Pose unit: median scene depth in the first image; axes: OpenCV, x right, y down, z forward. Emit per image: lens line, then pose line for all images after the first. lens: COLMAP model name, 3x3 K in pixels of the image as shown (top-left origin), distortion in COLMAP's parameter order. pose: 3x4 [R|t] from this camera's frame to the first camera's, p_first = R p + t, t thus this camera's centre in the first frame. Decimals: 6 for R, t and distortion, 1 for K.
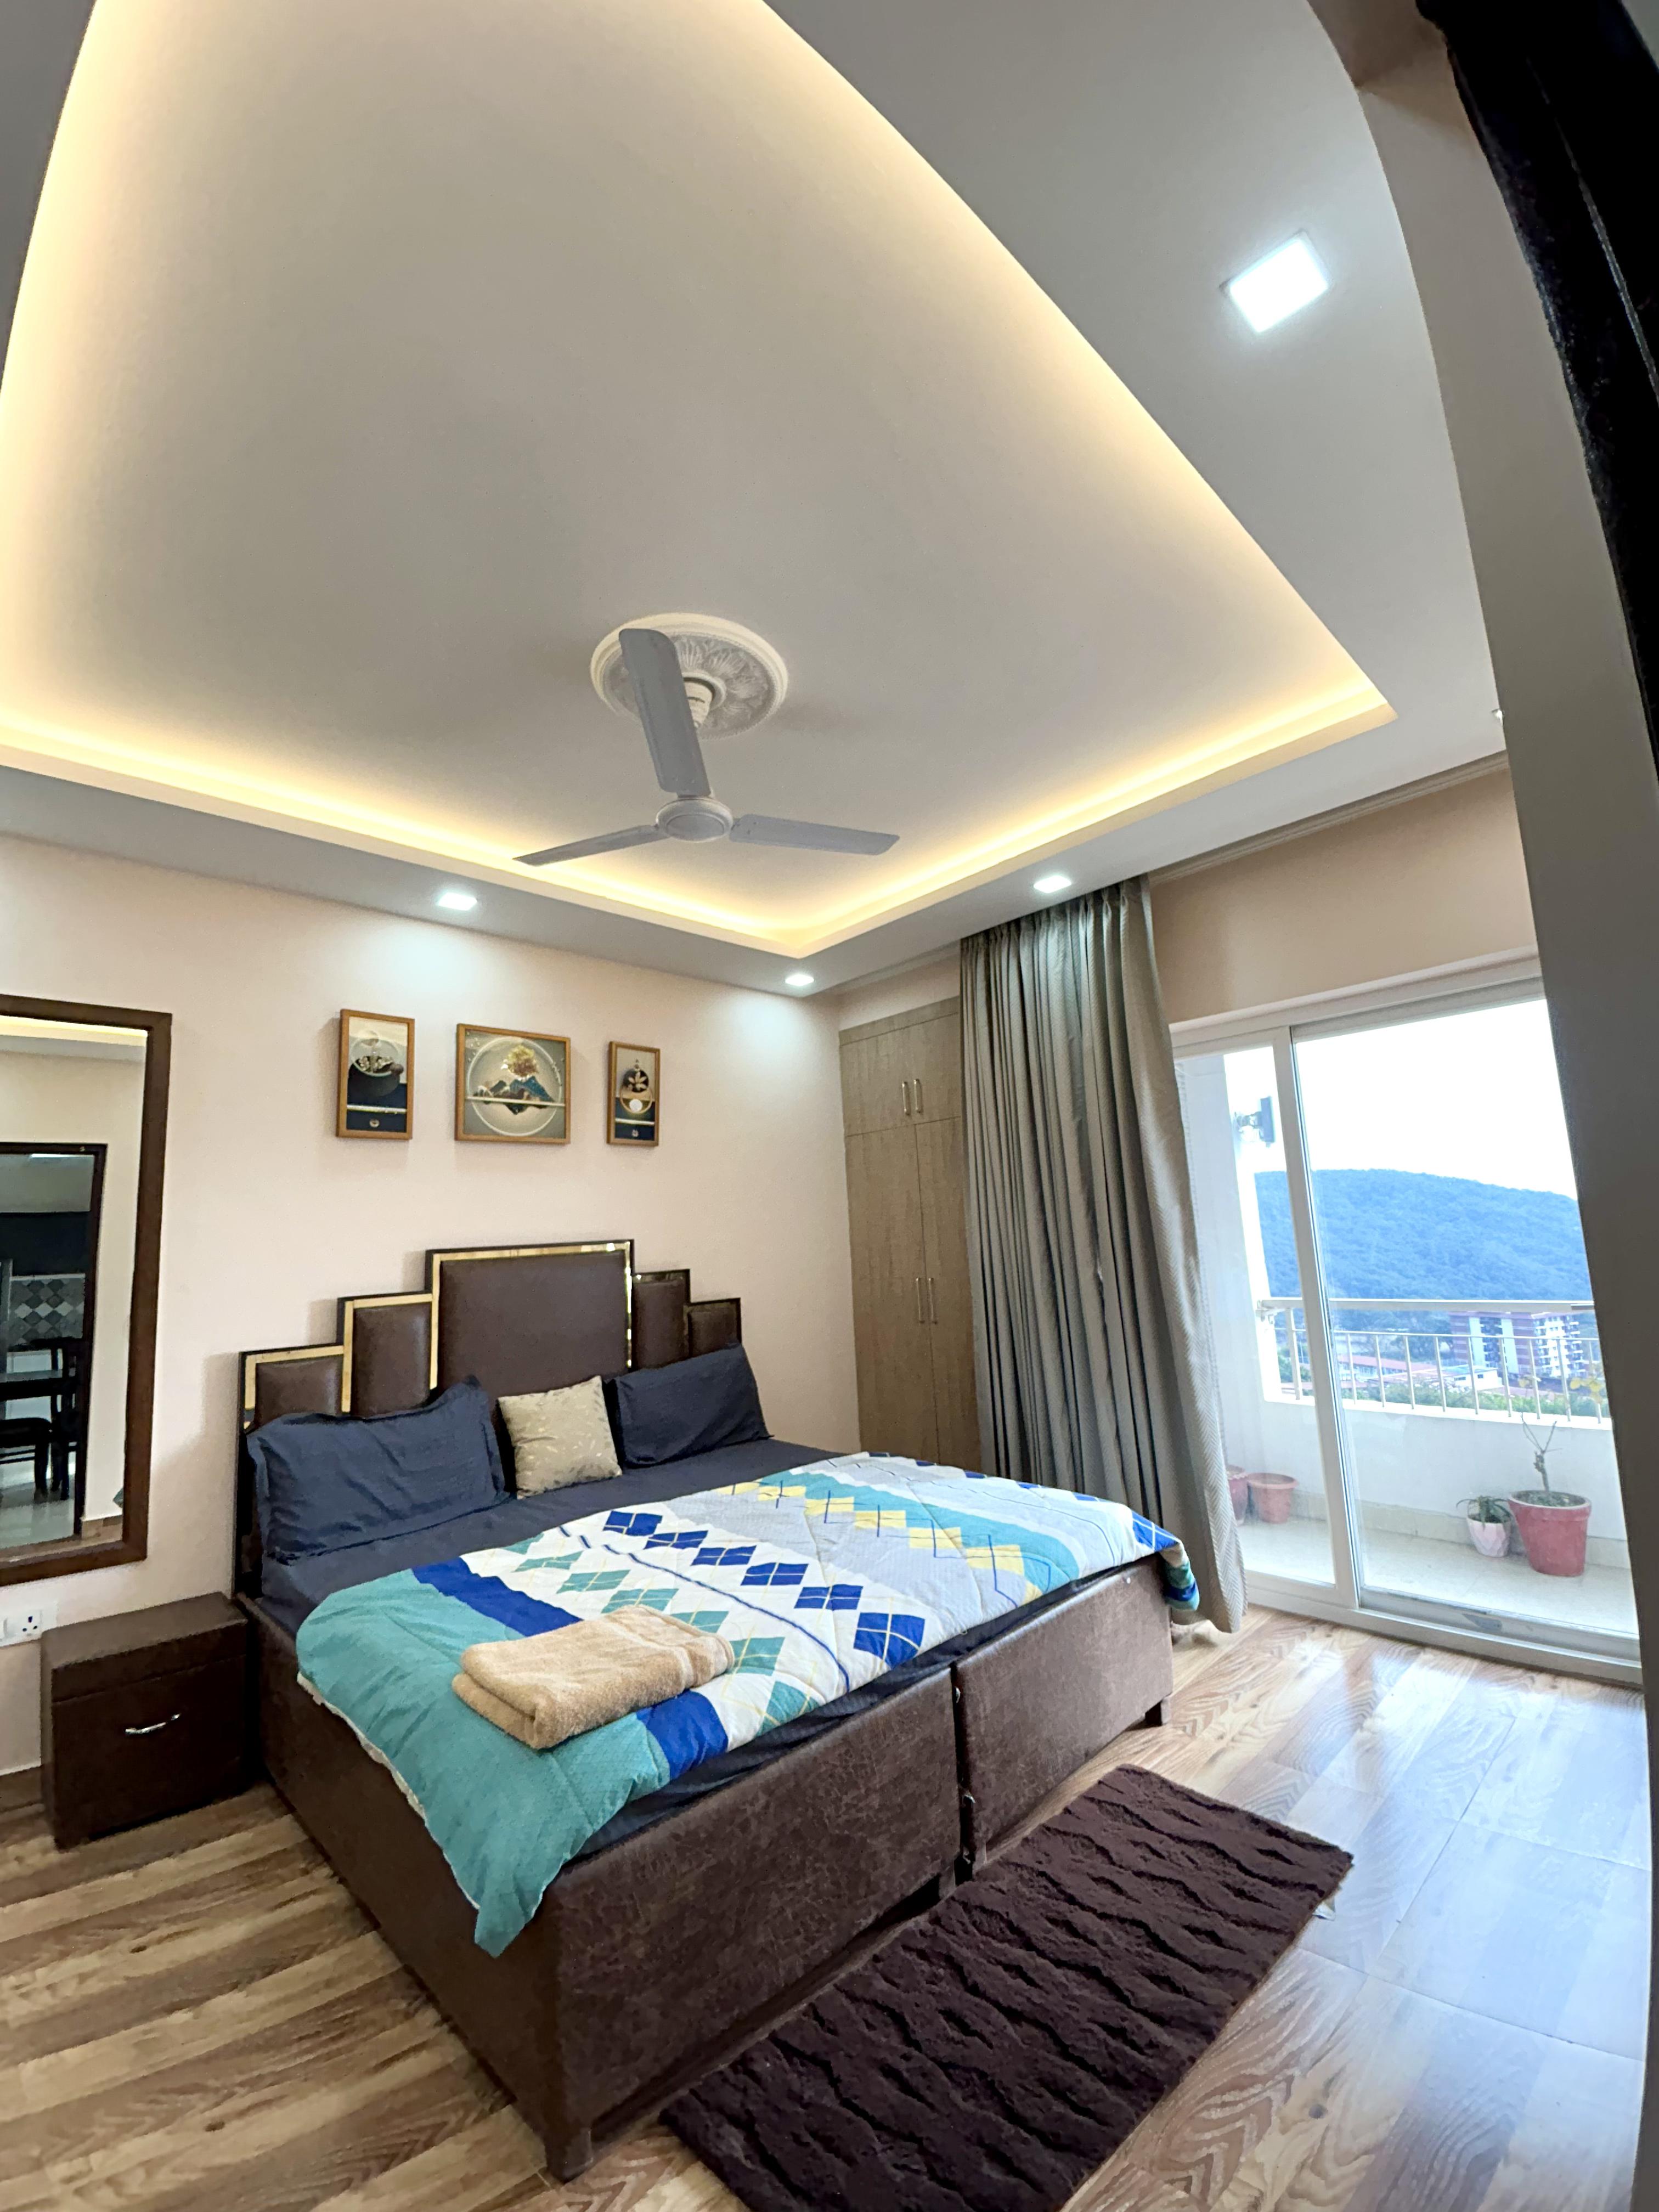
lens RADIAL K [[896.8, 0, 826.4], [0, 896.8, 1120.4], [0, 0, 1]] dist [-0.000747, -0.000141]
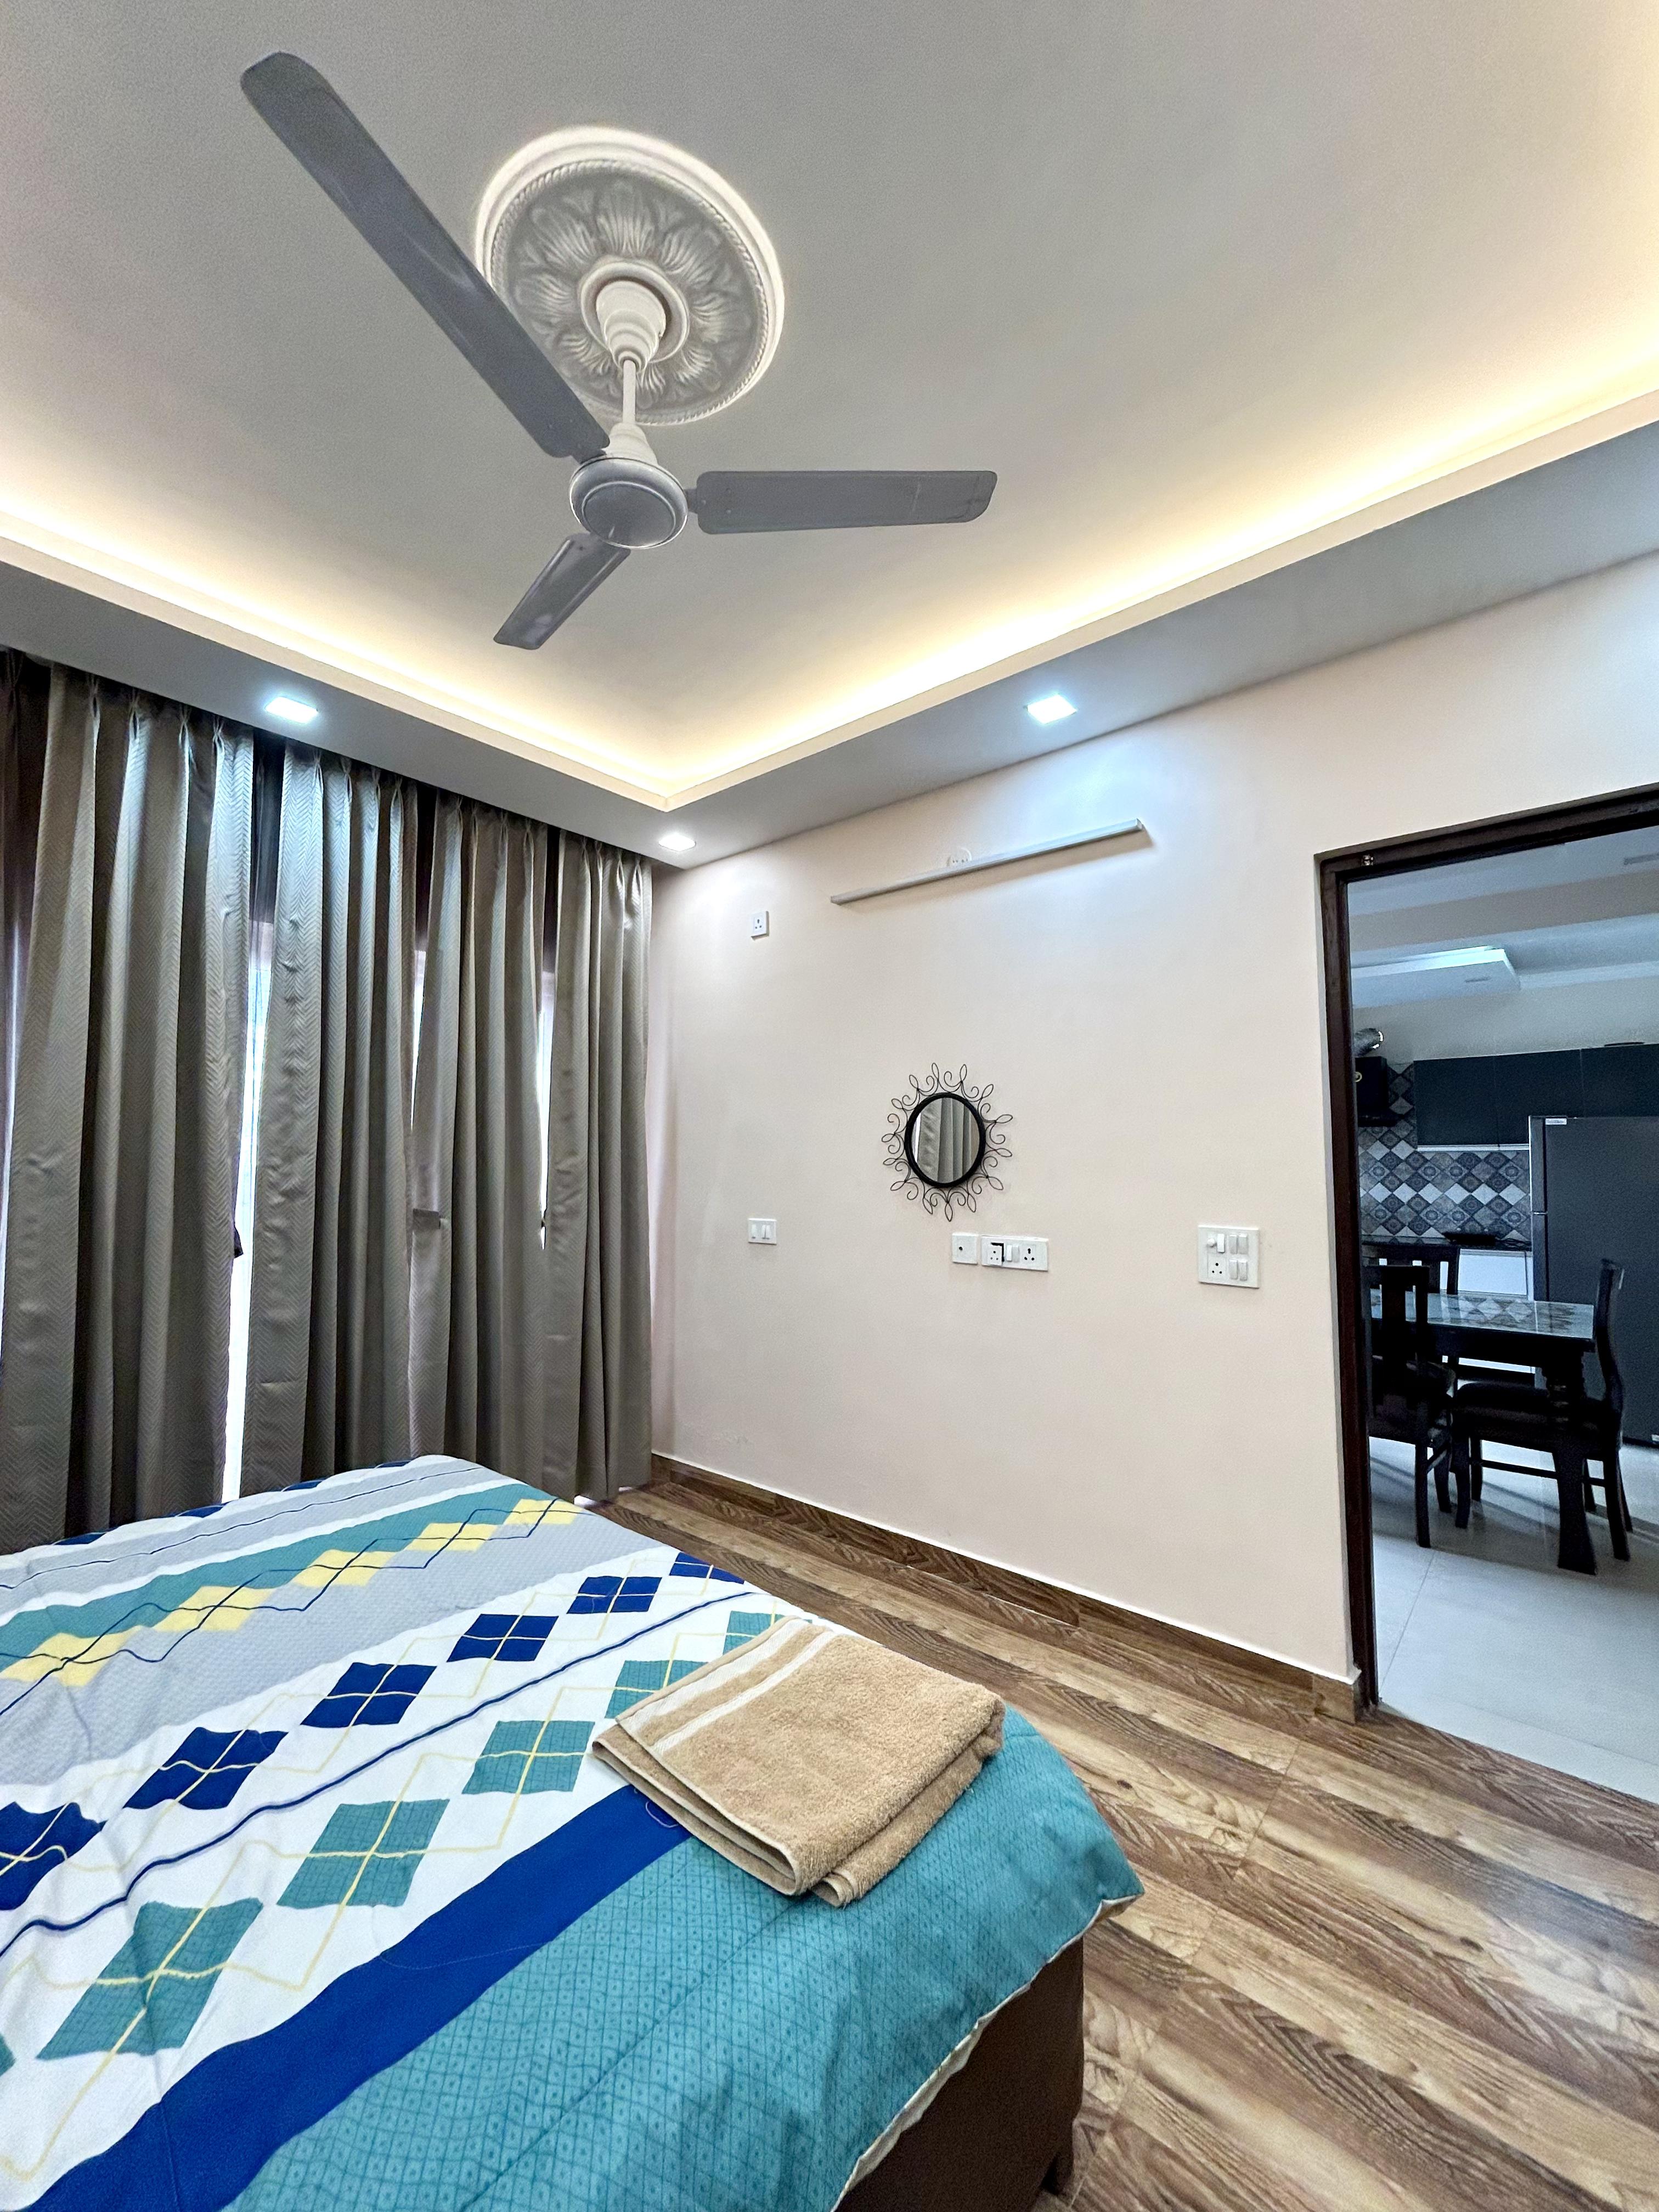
lens RADIAL K [[896.8, 0, 826.4], [0, 896.8, 1120.4], [0, 0, 1]] dist [-0.000747, -0.000141]
pose [[-0.107893, 0.098477, 0.989273, -0.788613], [-0.139984, 0.983663, -0.113185, 0.155020], [-0.984258, -0.150694, -0.092345, 0.862515]]
